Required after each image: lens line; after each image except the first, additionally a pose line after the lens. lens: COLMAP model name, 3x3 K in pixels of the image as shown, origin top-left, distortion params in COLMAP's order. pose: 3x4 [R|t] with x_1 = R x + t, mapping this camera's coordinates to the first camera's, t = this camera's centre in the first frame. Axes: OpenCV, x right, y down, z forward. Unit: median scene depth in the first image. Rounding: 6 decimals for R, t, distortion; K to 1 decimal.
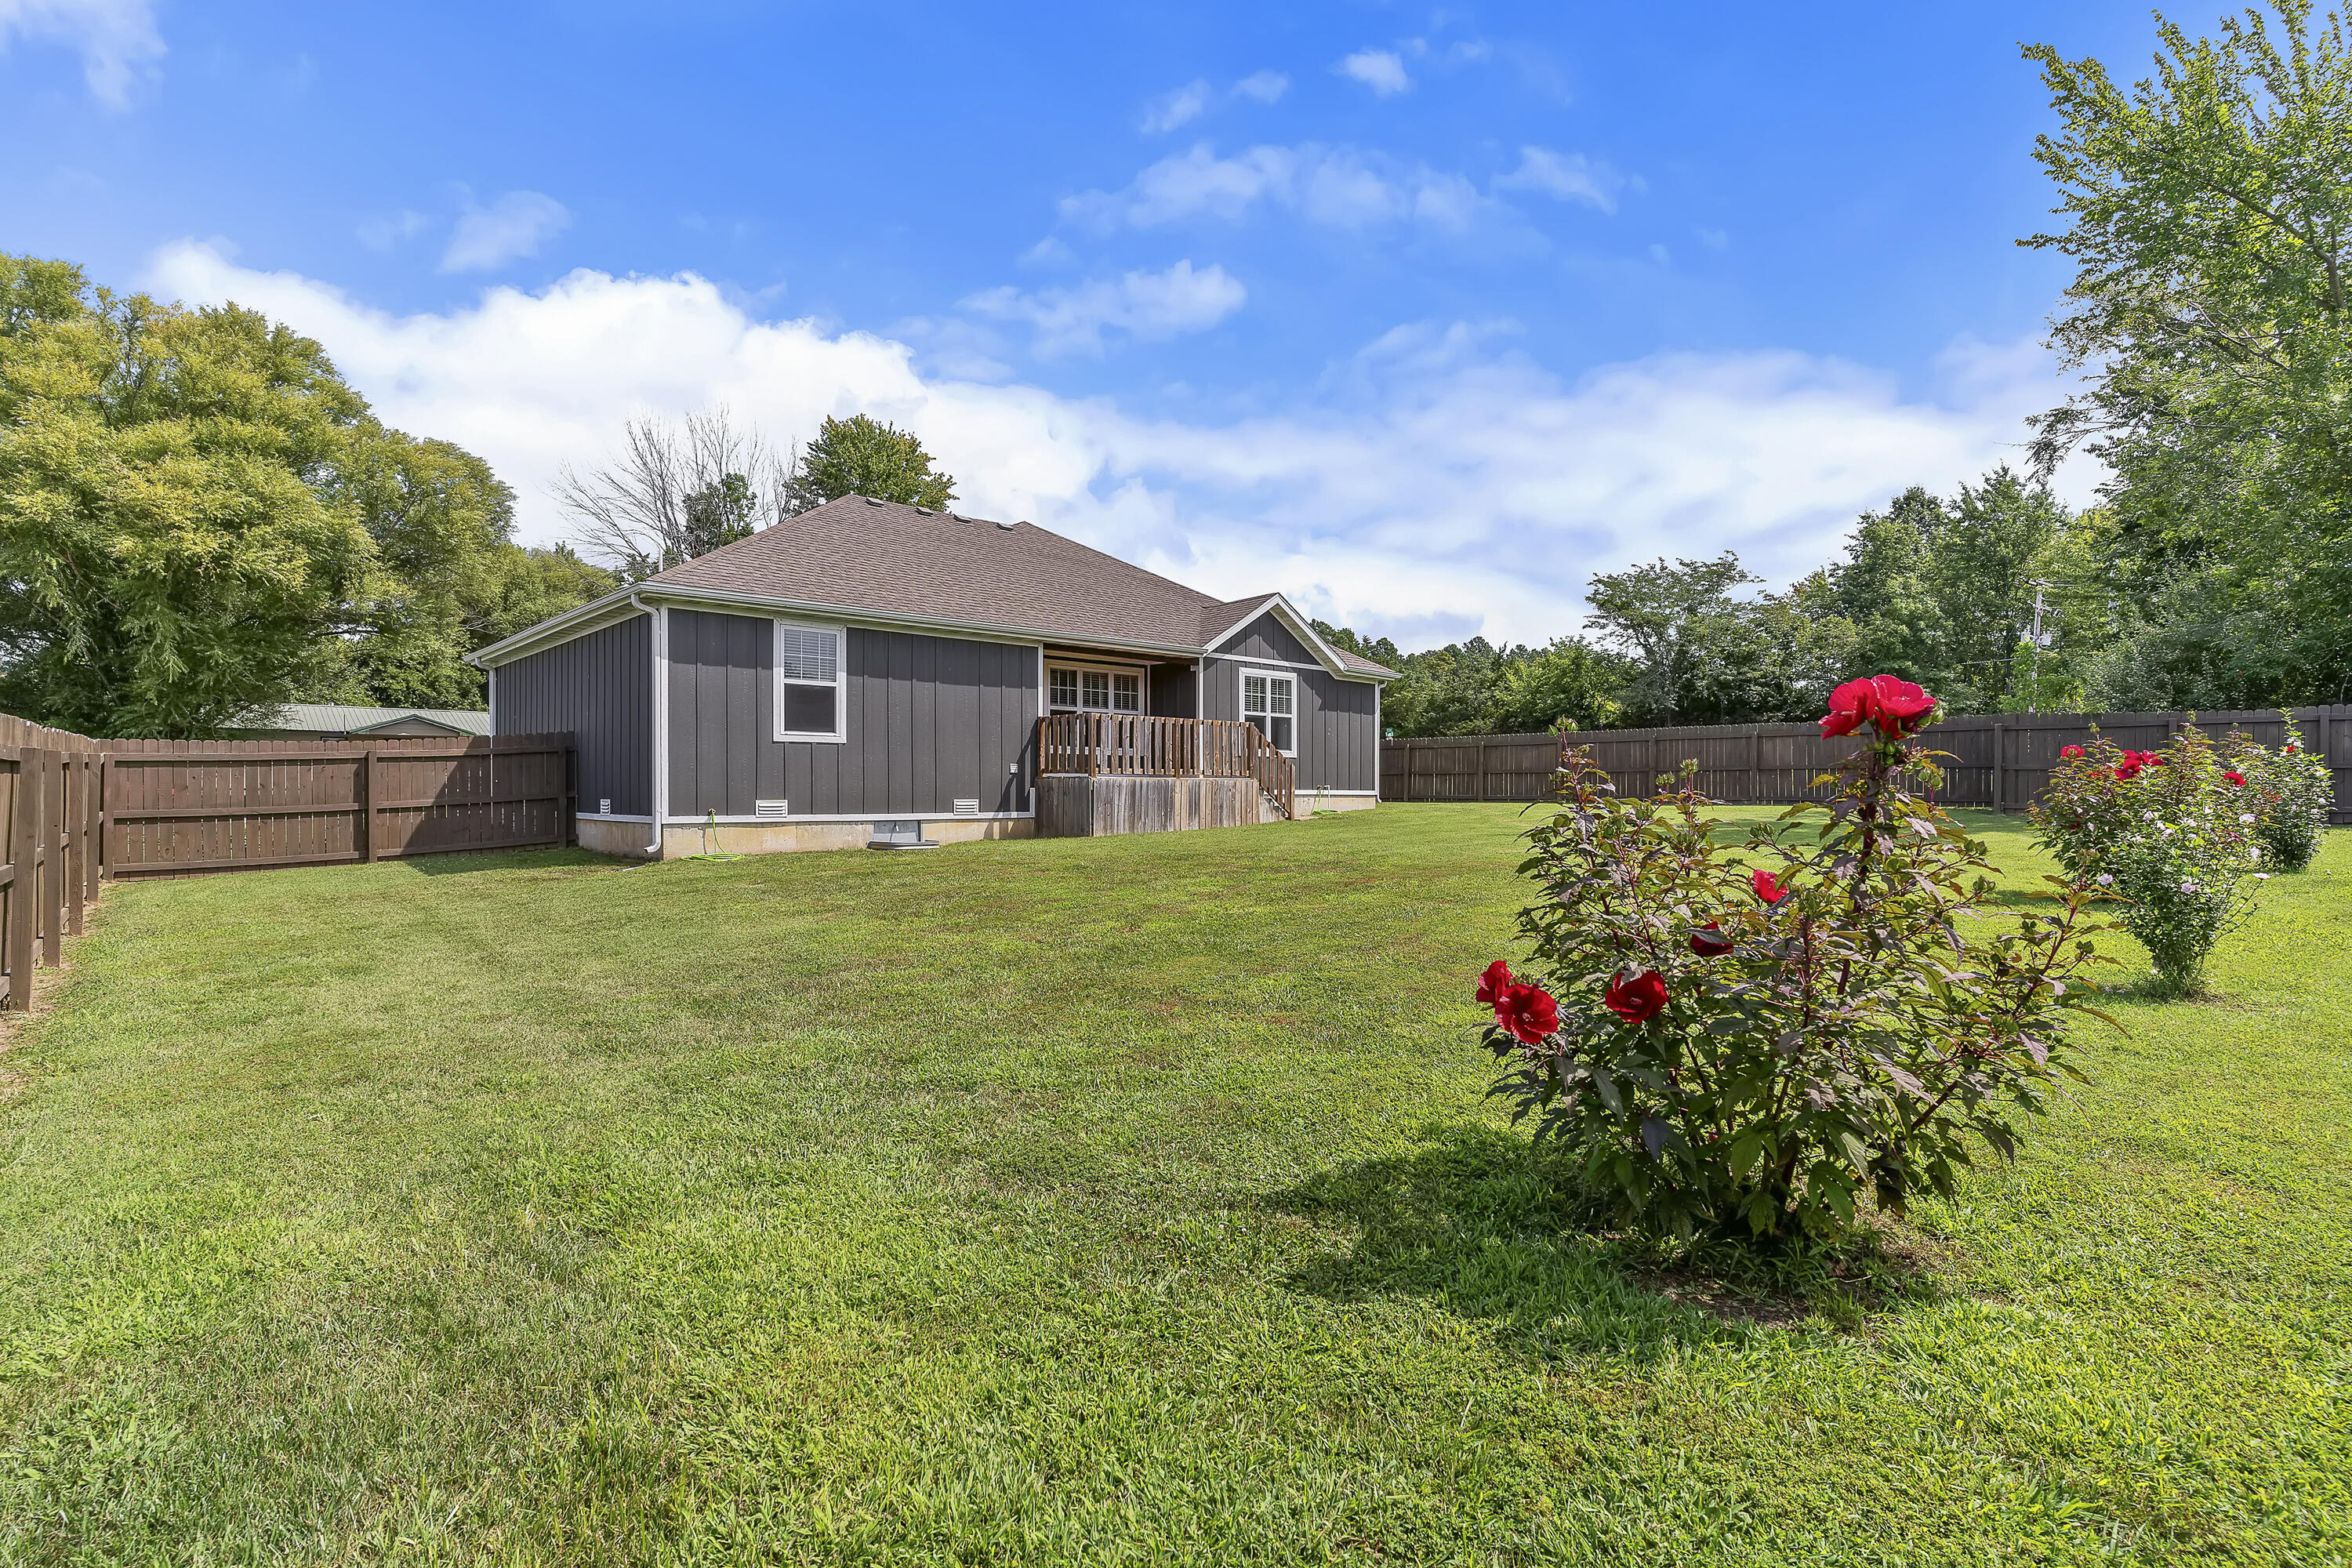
lens RADIAL K [[1116.9, 0, 1182.4], [0, 1116.9, 788.8], [0, 0, 1]] dist [-0.004067, -0.001134]
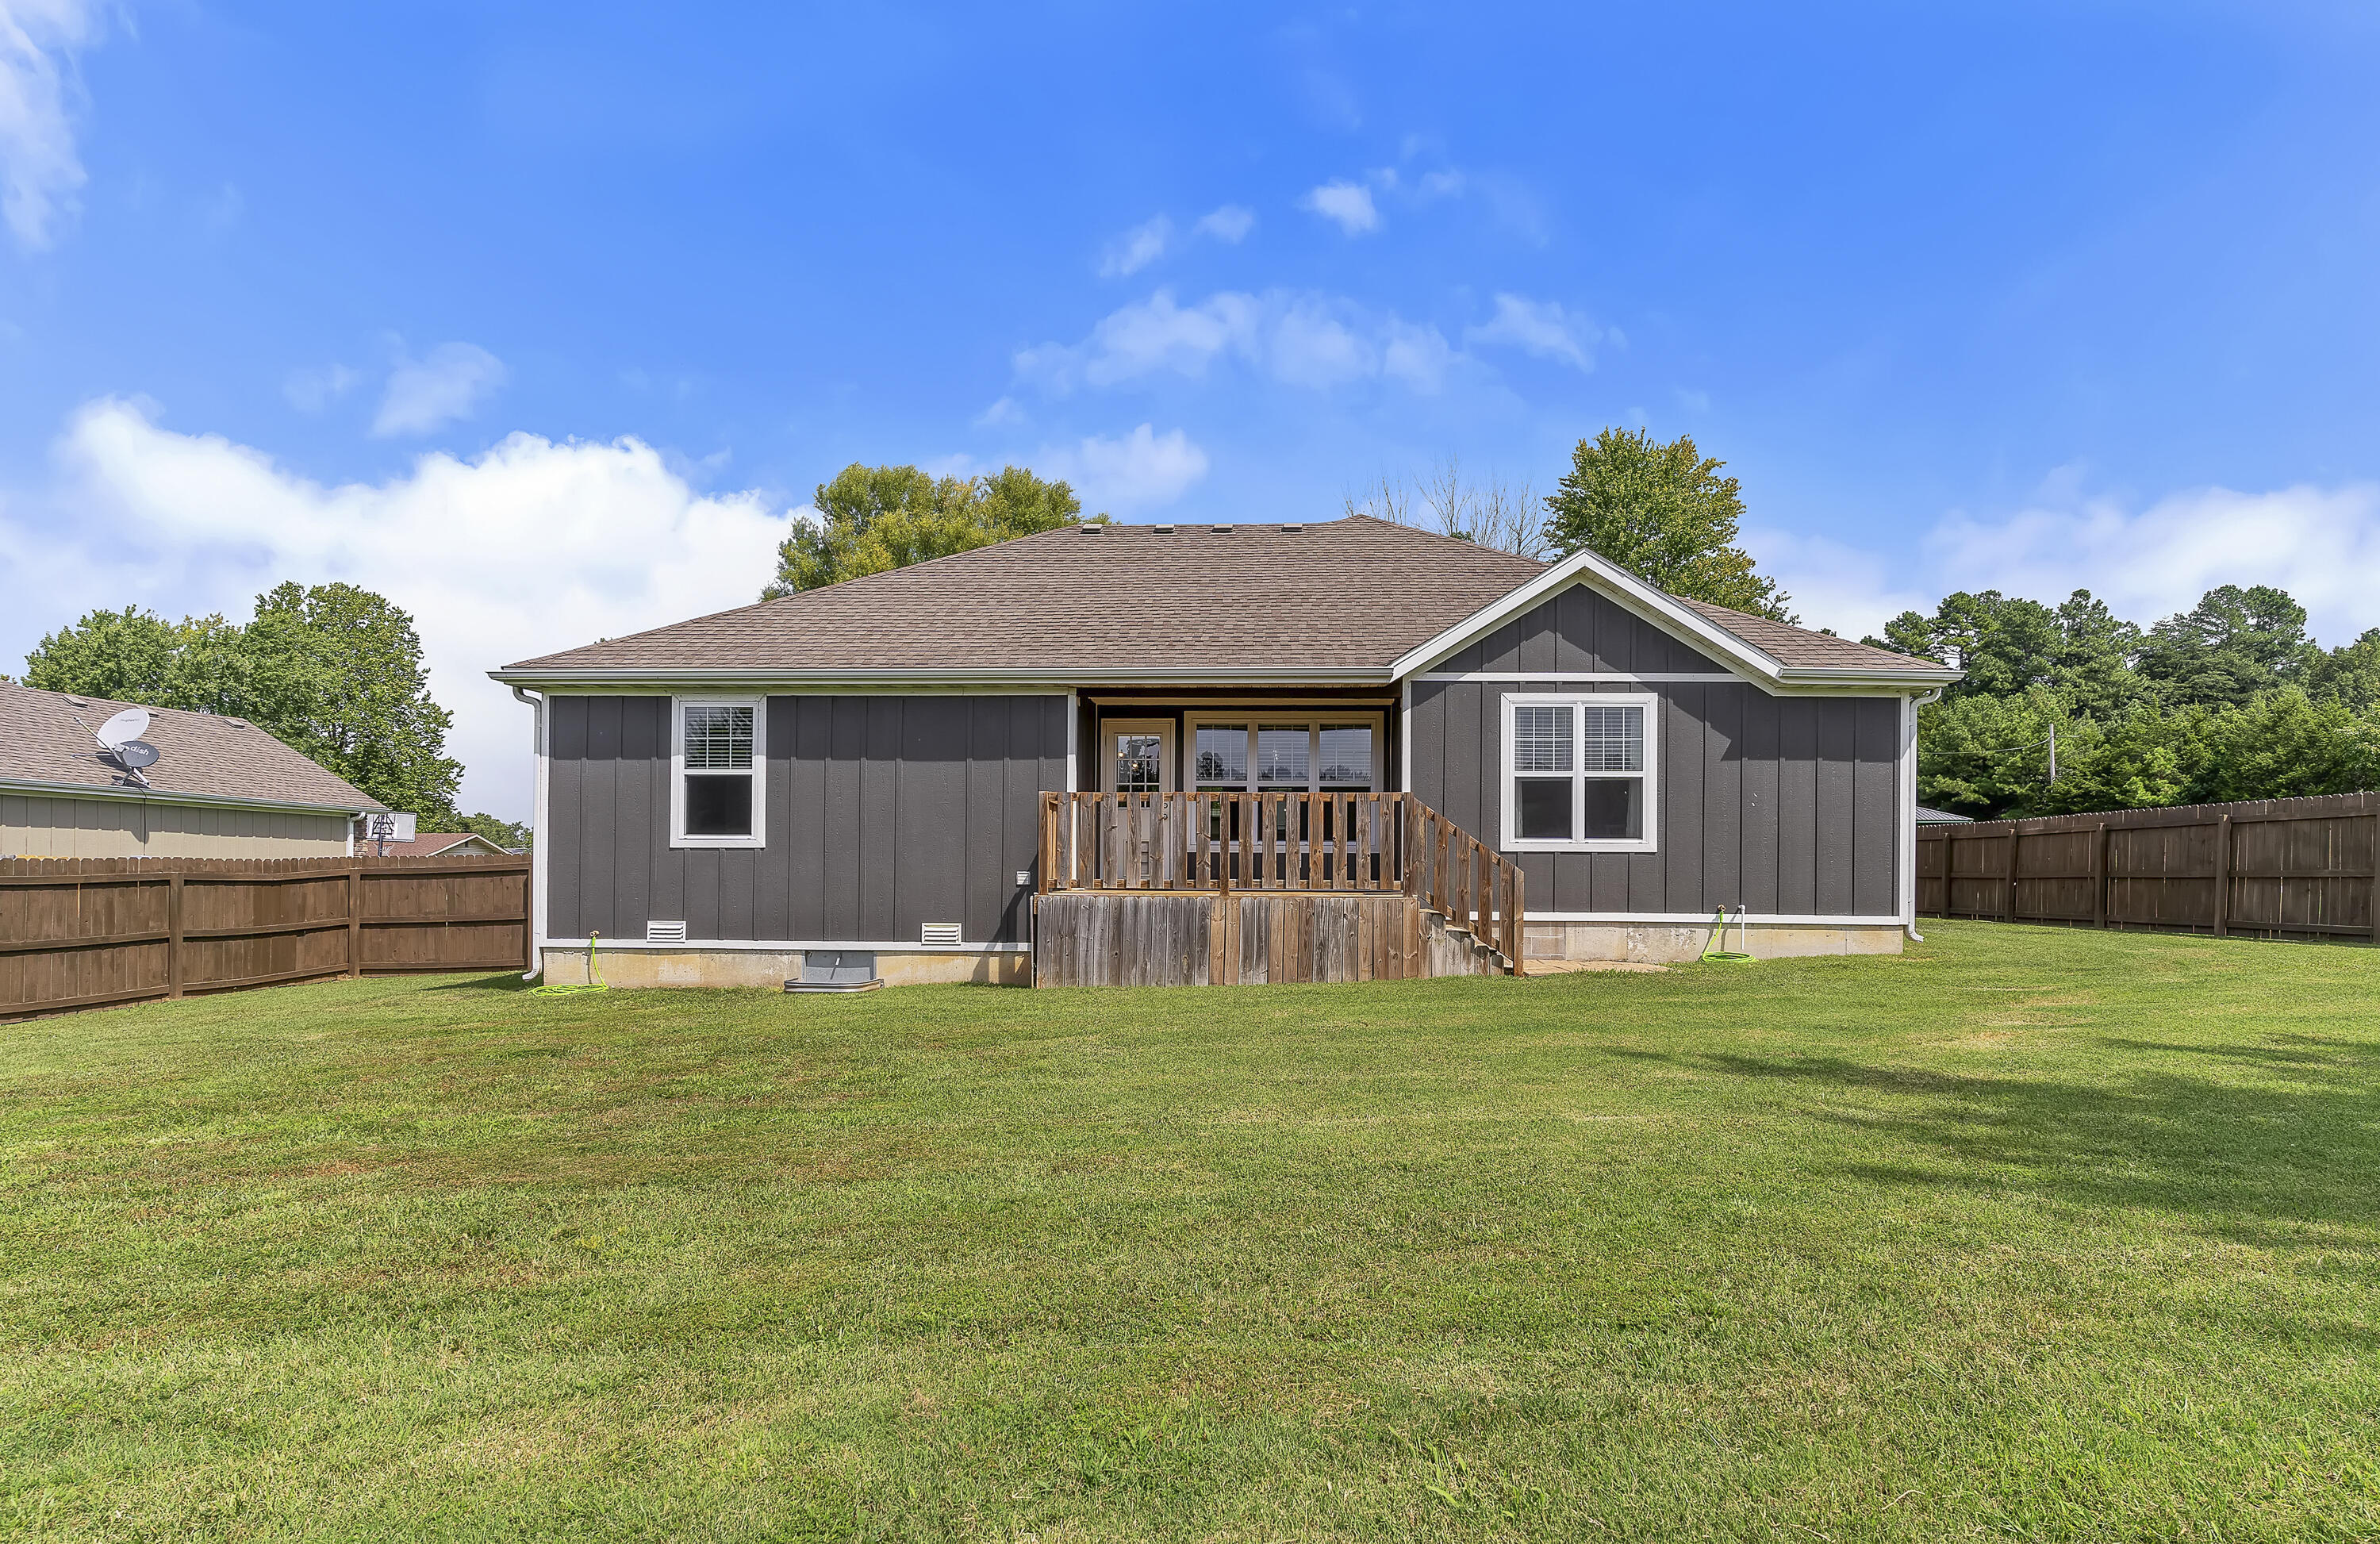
lens RADIAL K [[1176.6, 0, 1034.6], [0, 1176.6, 890.1], [0, 0, 1]] dist [-0.001816, -0.000088]
pose [[0.714562, 0.002834, -0.699566, 0.356296], [-0.003614, 0.999993, 0.000359, -0.011566], [0.699563, 0.002272, 0.714568, 0.501387]]
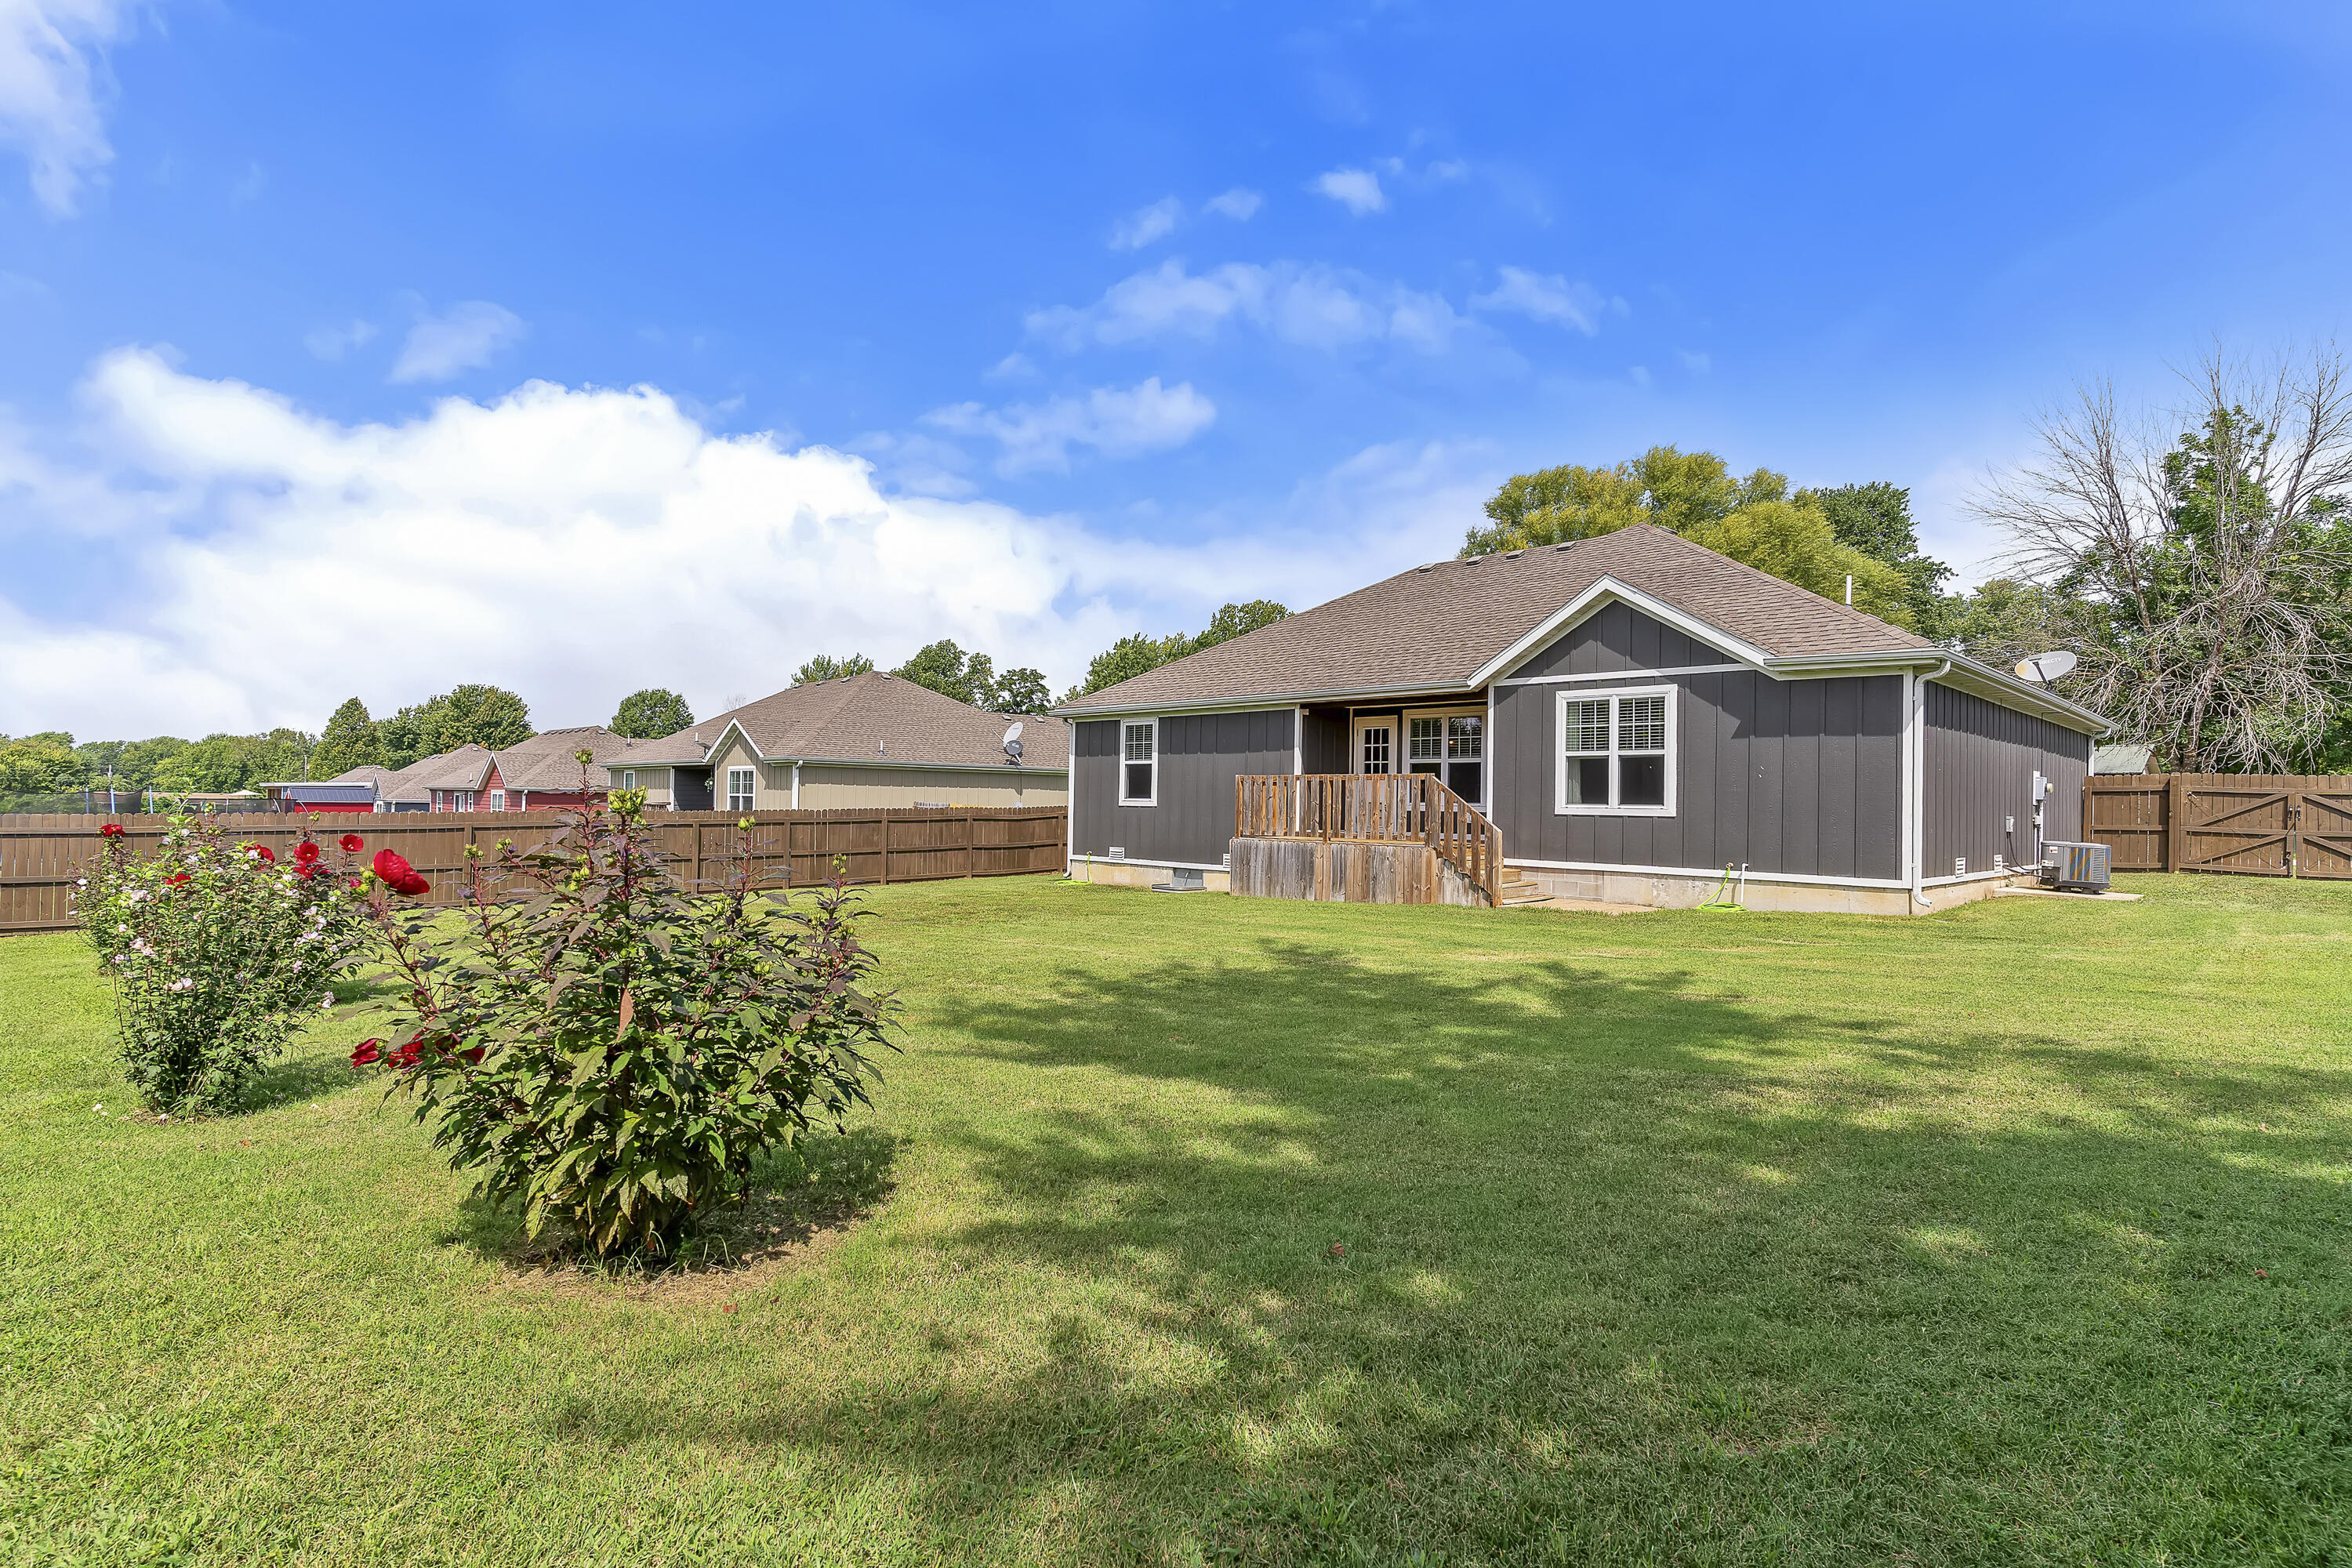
lens RADIAL K [[1134.2, 0, 1195.9], [0, 1134.2, 810.1], [0, 0, 1]] dist [0.012626, 0.000425]
pose [[0.065464, 0.002976, -0.997850, 0.924214], [-0.016510, 0.999862, 0.001899, -0.035849], [0.997718, 0.016351, 0.065504, 0.868200]]
